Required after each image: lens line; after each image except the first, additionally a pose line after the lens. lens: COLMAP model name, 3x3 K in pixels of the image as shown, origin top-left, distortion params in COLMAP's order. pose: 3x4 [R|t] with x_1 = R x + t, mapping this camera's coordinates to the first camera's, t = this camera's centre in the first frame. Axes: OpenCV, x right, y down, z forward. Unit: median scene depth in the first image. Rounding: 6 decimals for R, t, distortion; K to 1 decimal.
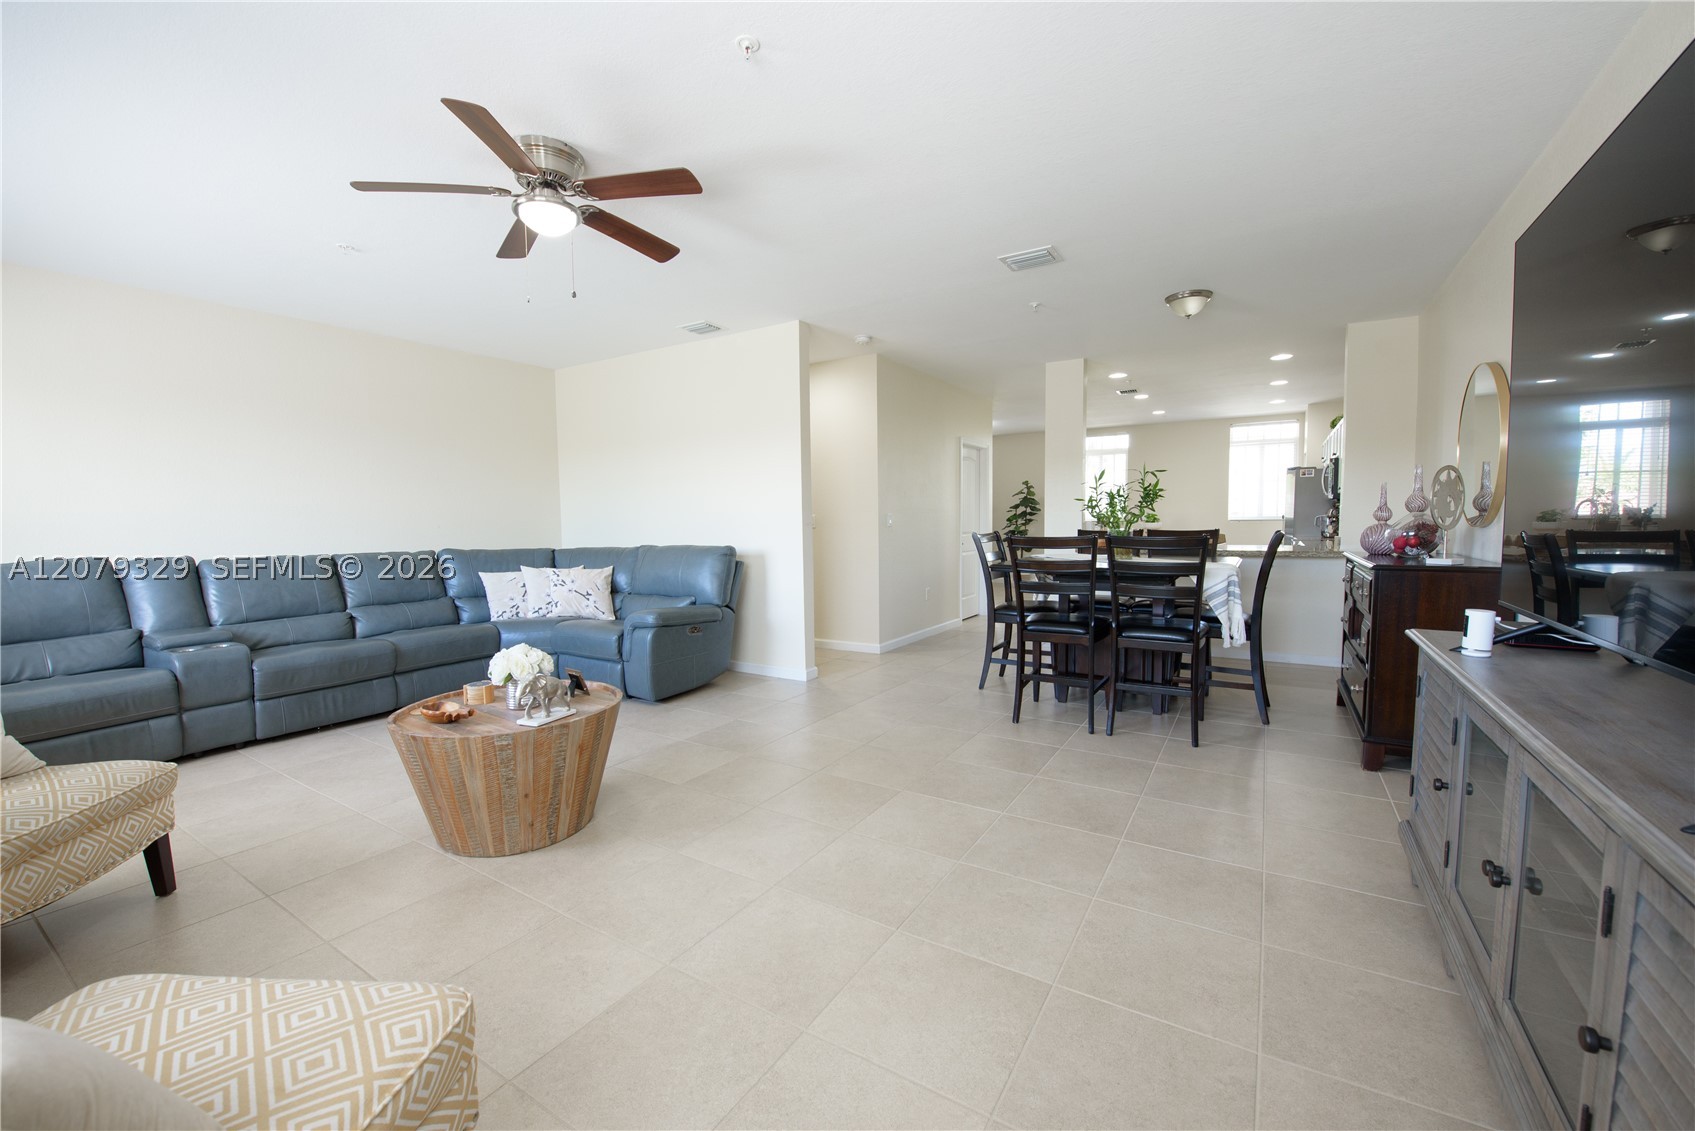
lens RADIAL K [[680.8, 0, 842.7], [0, 680.8, 571.1], [0, 0, 1]] dist [0.000203, -0.000018]
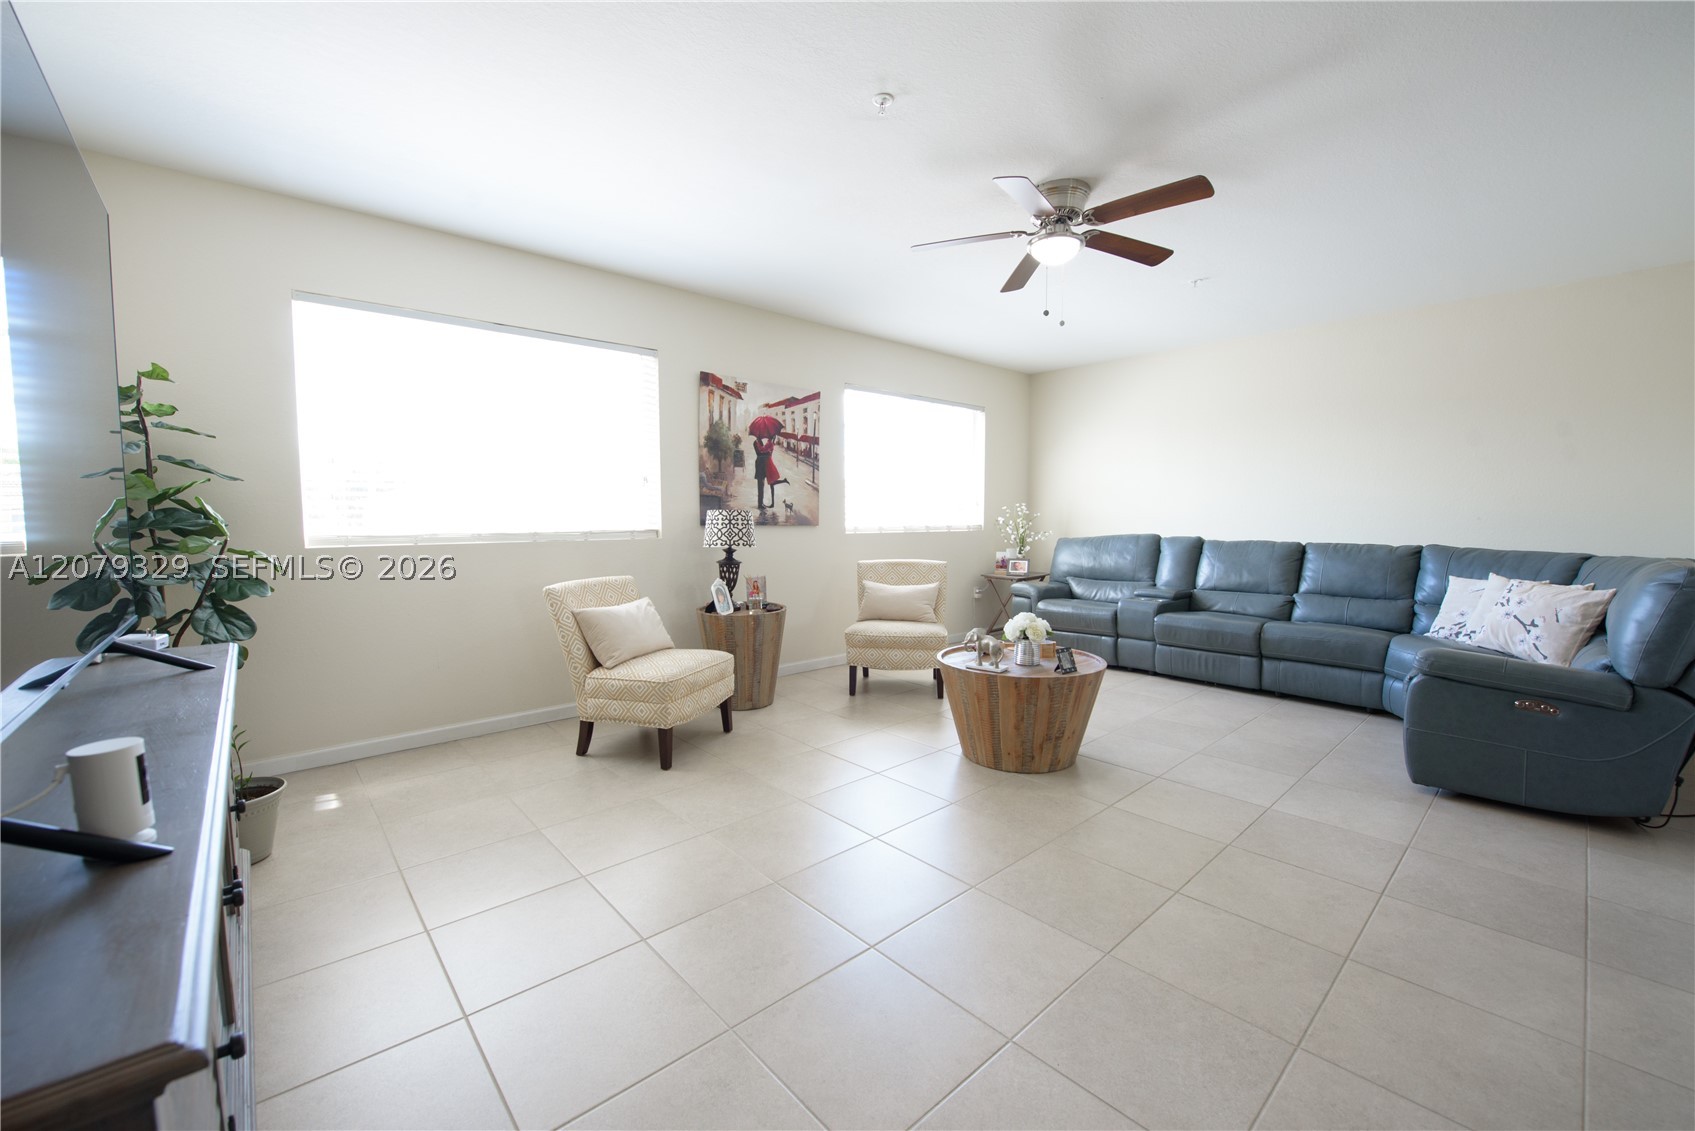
lens RADIAL K [[680.8, 0, 844.4], [0, 680.8, 560.4], [0, 0, 1]] dist [0.000203, -0.000018]
pose [[-0.282309, 0.072402, -0.956587, 0.476141], [-0.070197, 0.992916, 0.095869, -0.047854], [0.956752, 0.094214, -0.275227, 0.605859]]
